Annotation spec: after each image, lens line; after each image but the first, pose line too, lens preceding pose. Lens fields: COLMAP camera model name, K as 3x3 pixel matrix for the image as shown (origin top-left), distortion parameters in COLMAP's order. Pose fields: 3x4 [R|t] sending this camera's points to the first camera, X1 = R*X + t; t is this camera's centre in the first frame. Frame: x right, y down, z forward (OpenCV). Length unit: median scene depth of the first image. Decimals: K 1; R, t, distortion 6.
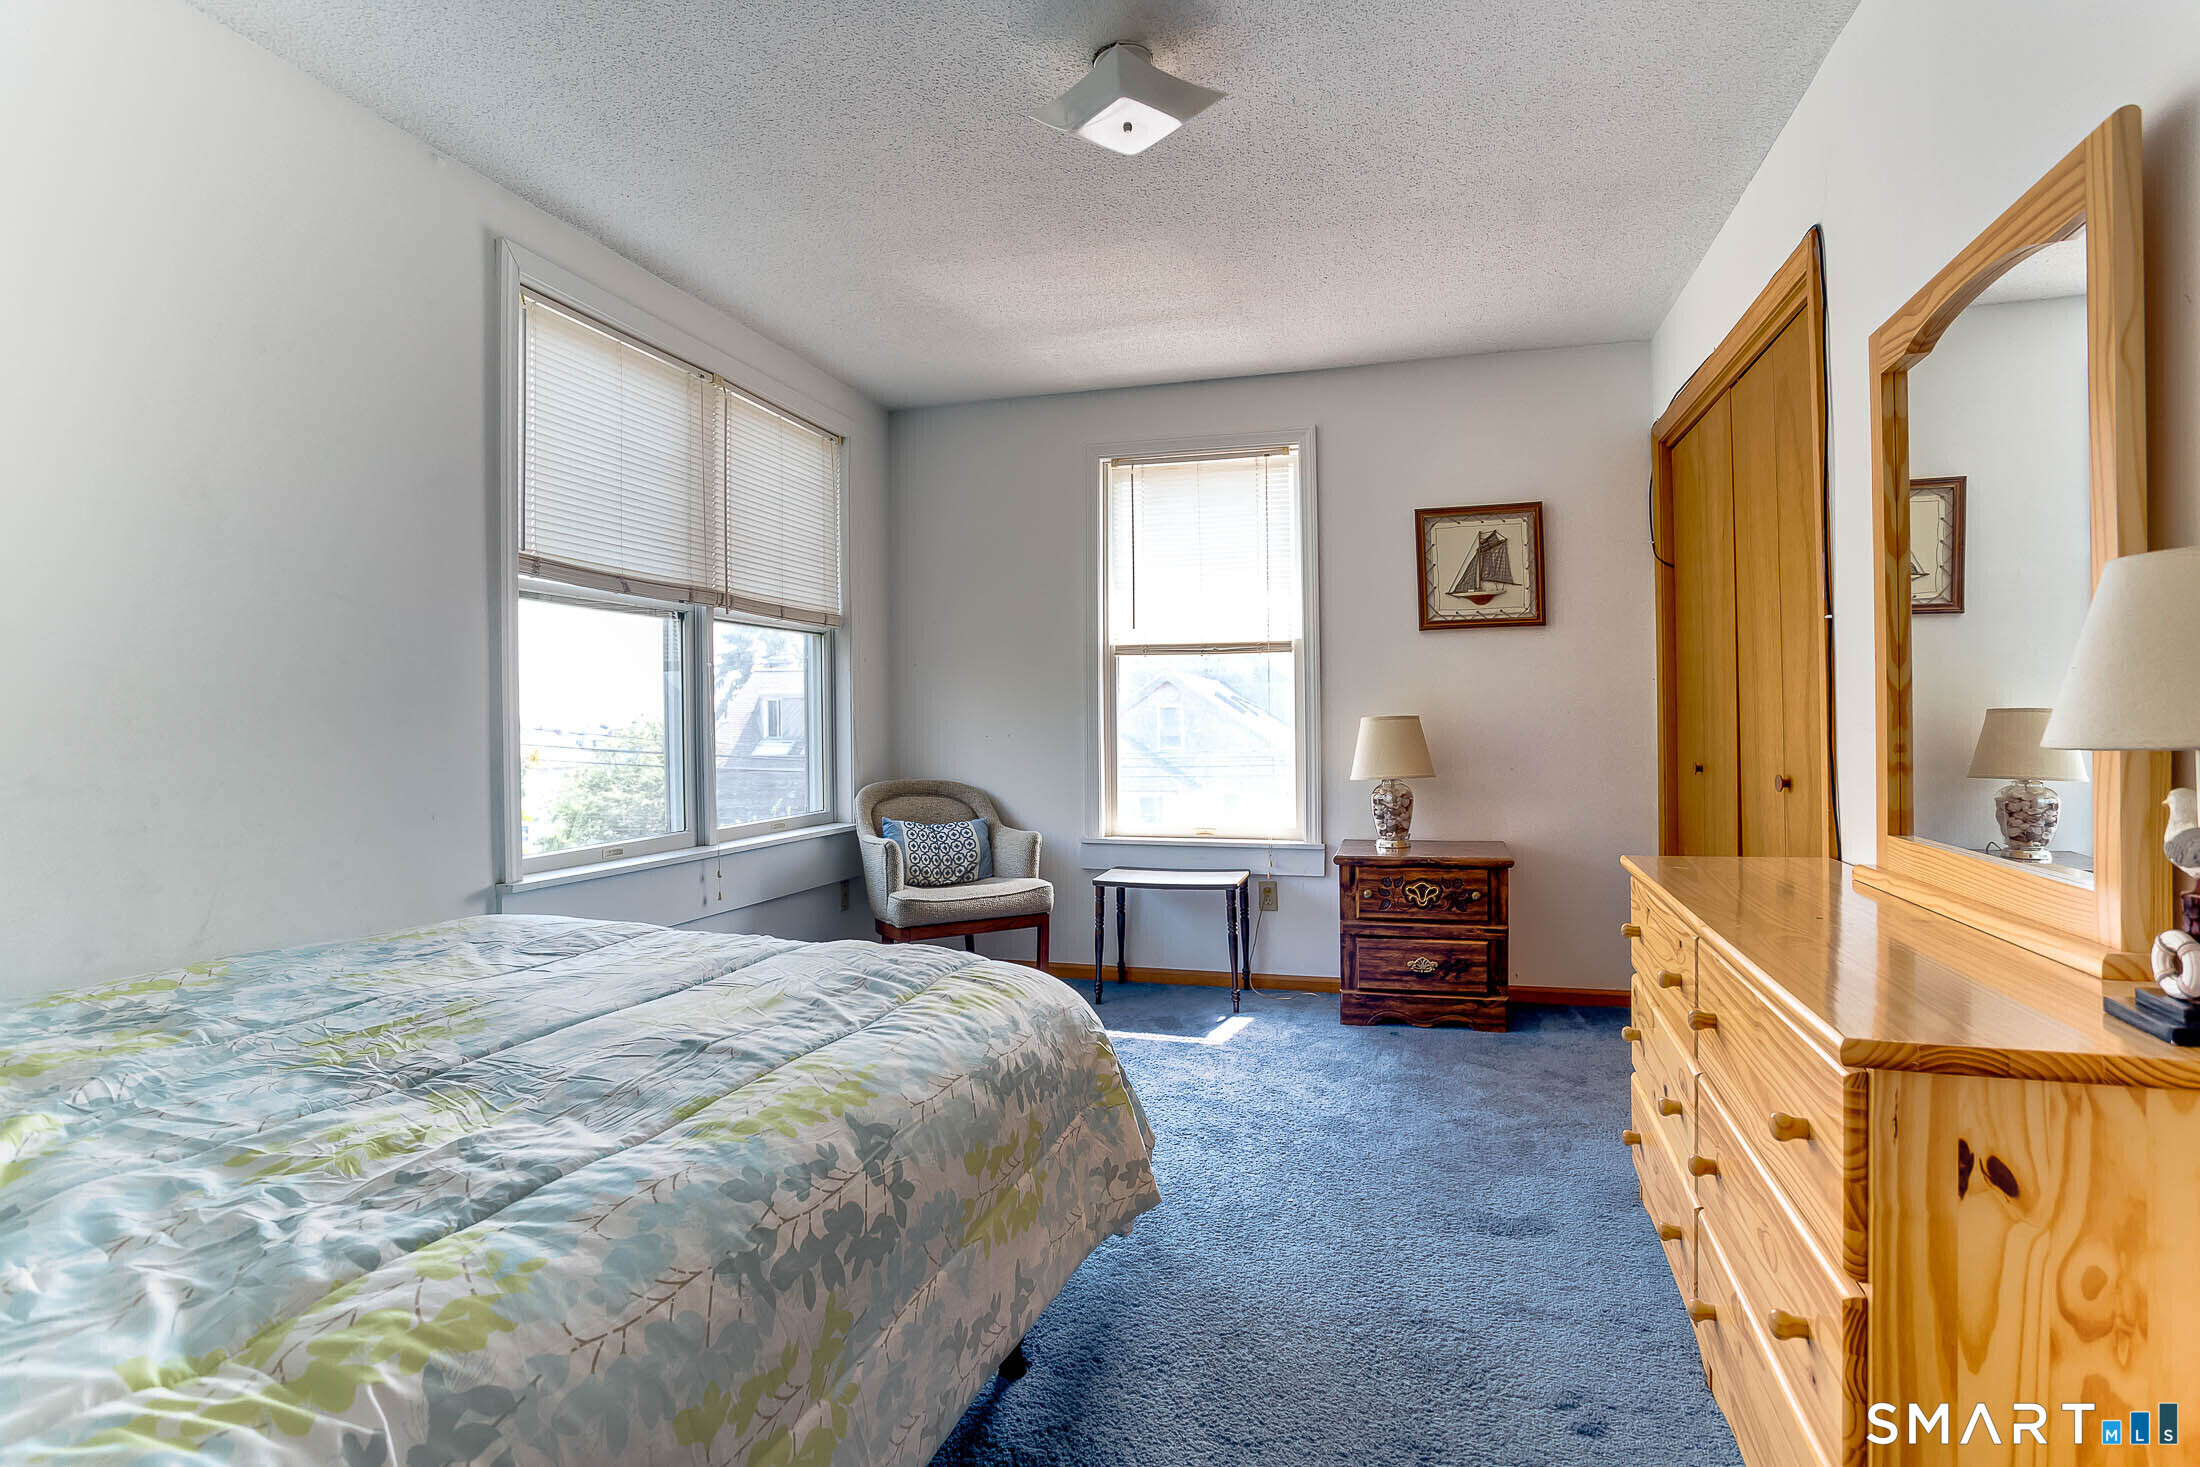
lens RADIAL K [[1171.6, 0, 1111.7], [0, 1171.6, 734.8], [0, 0, 1]] dist [-0.068858, 0.041150]
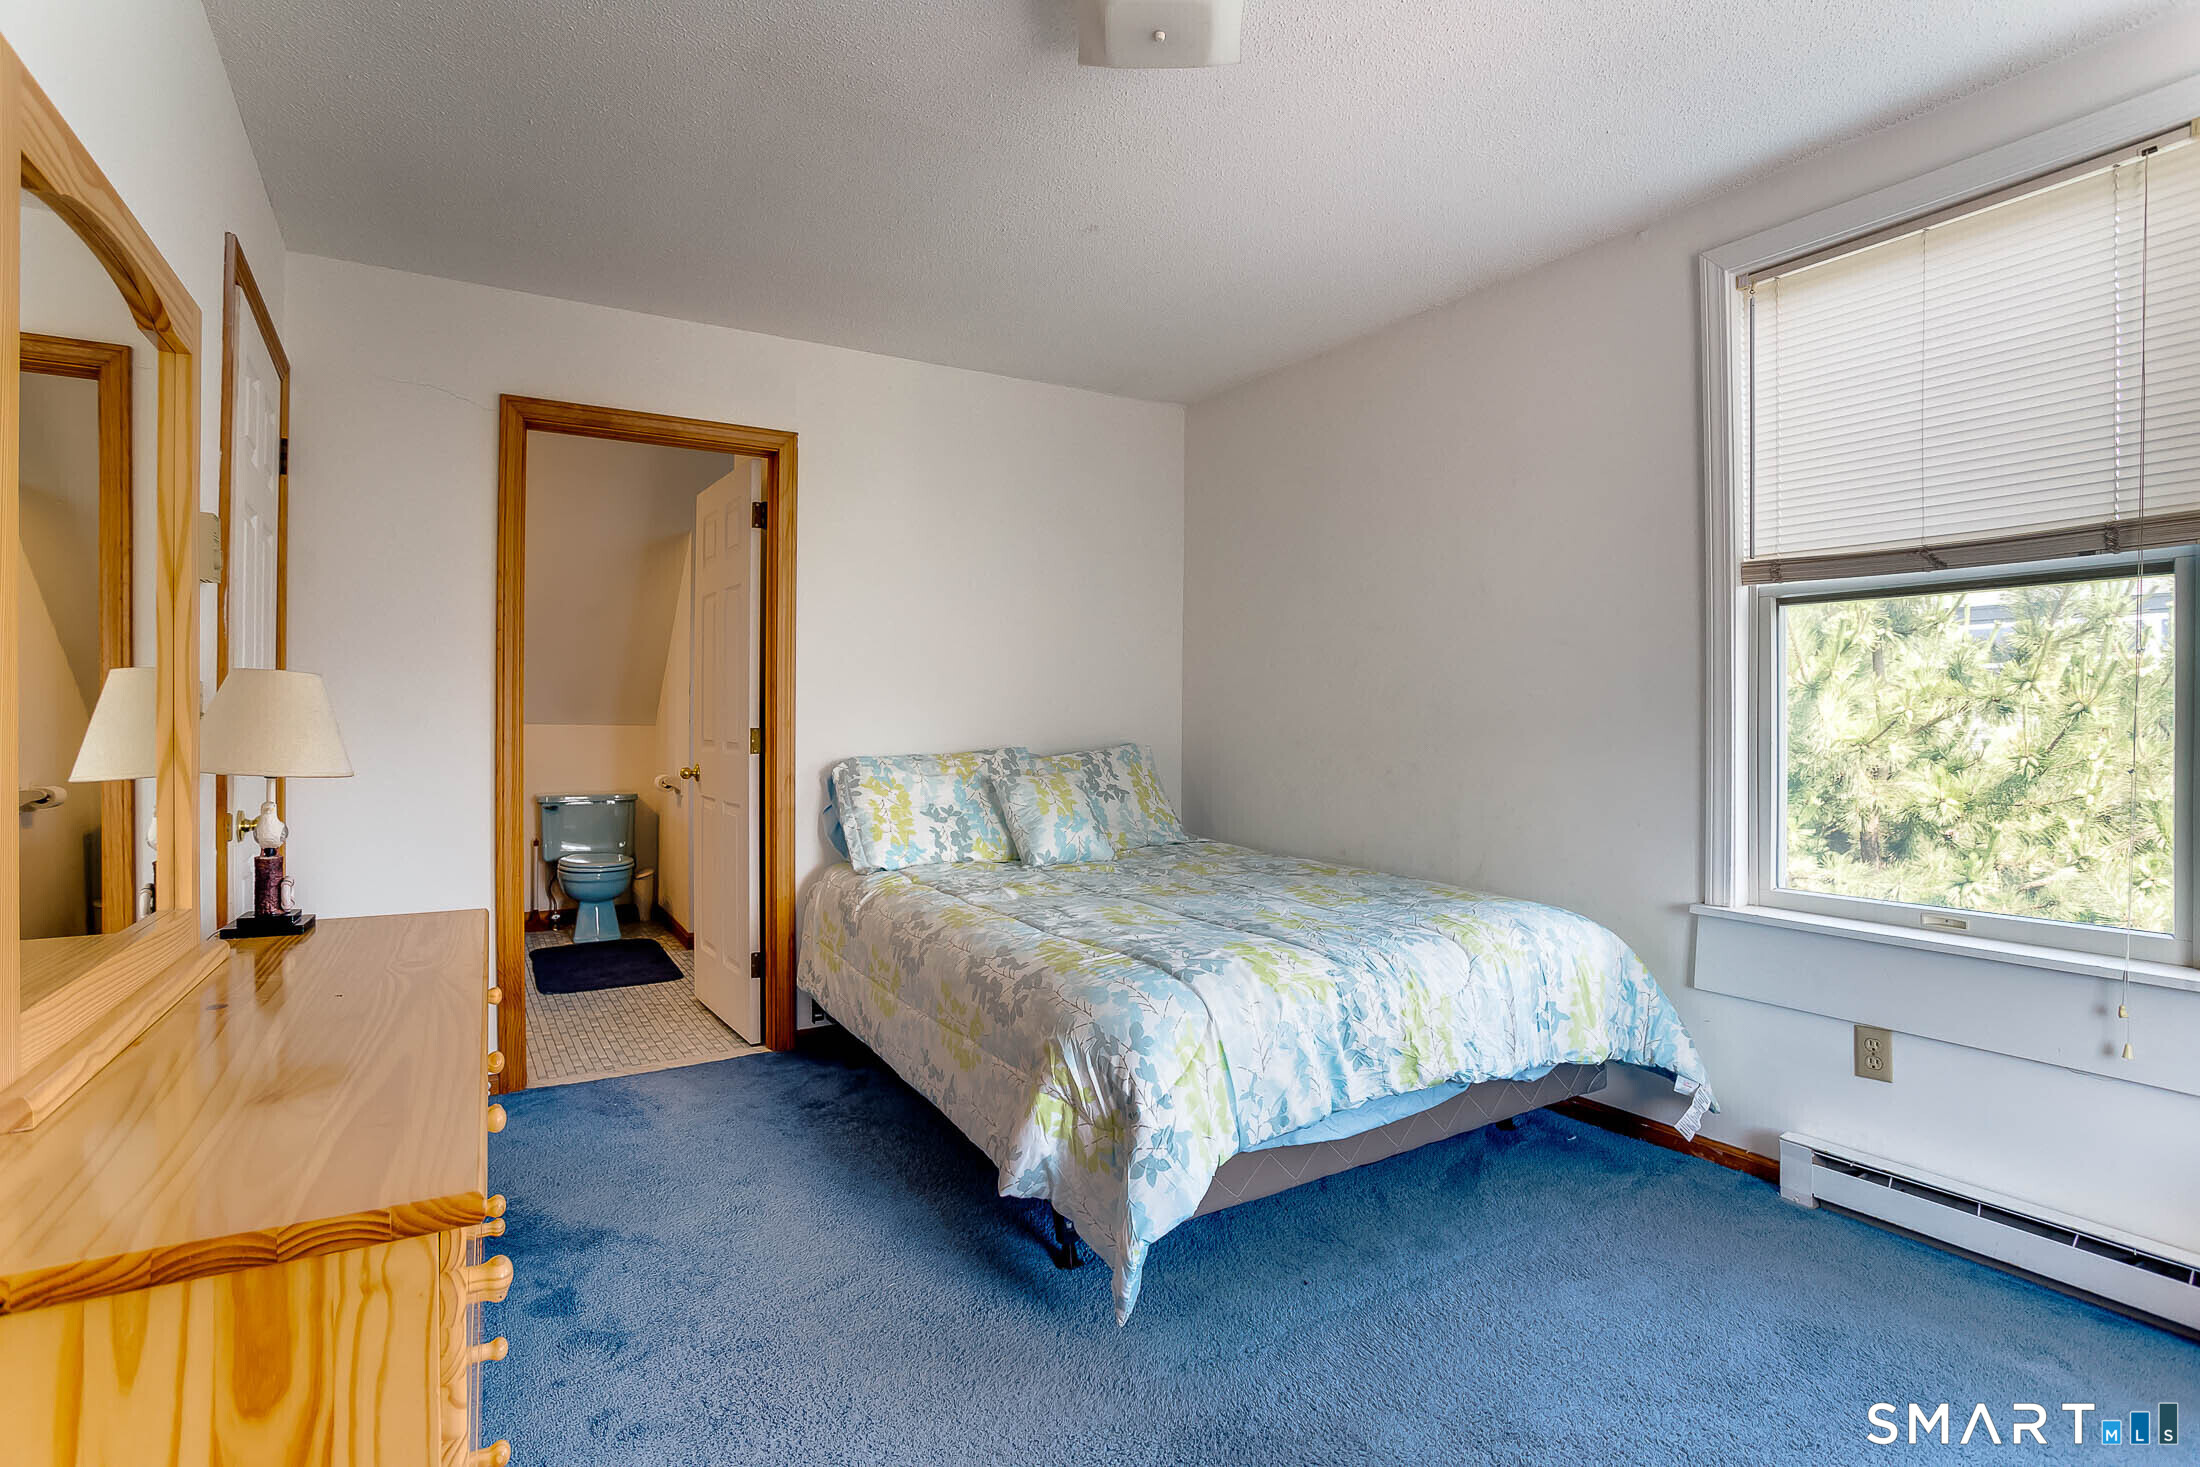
lens RADIAL K [[1171.6, 0, 1111.7], [0, 1171.6, 734.8], [0, 0, 1]] dist [-0.068858, 0.041150]
pose [[-0.693956, 0.012930, -0.719901, 0.508449], [-0.003235, 0.999773, 0.021075, -0.034381], [0.720010, 0.016954, -0.693756, 1.243438]]
